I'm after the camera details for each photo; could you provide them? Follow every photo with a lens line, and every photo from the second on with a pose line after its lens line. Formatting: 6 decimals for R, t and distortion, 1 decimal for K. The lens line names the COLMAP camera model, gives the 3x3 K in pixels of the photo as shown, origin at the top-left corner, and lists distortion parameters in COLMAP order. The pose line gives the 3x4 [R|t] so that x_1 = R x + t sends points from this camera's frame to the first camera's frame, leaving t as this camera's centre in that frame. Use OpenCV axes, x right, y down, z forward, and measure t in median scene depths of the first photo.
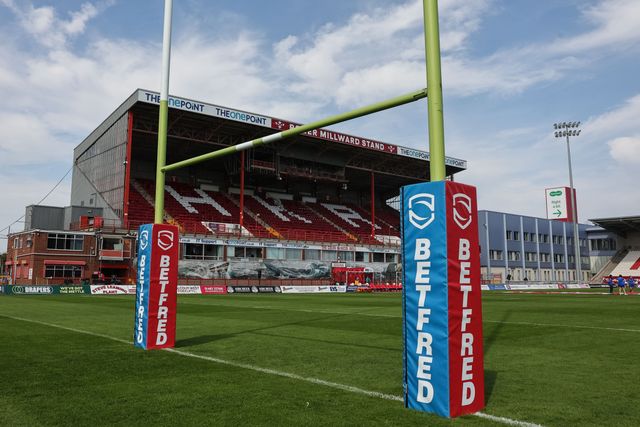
lens RADIAL K [[593.2, 0, 320.0], [0, 593.2, 213.5], [0, 0, 1]] dist [0.006144, 0.020334]
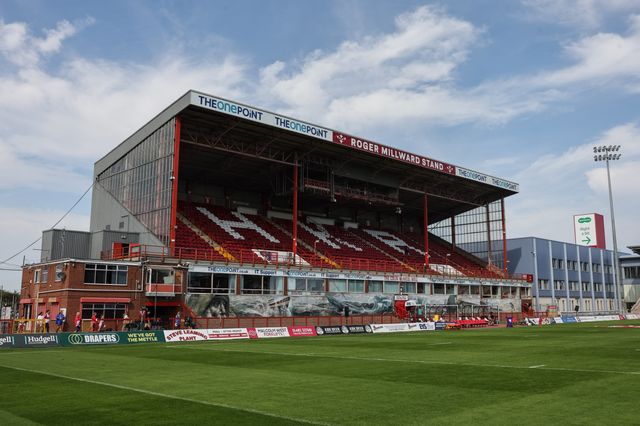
lens RADIAL K [[569.1, 0, 320.0], [0, 569.1, 213.0], [0, 0, 1]] dist [-0.004706, 0.008802]
pose [[0.994131, 0.003119, 0.108136, -0.168506], [0.002875, 0.998470, -0.055225, 0.006431], [-0.108143, 0.055212, 0.992601, 0.150952]]
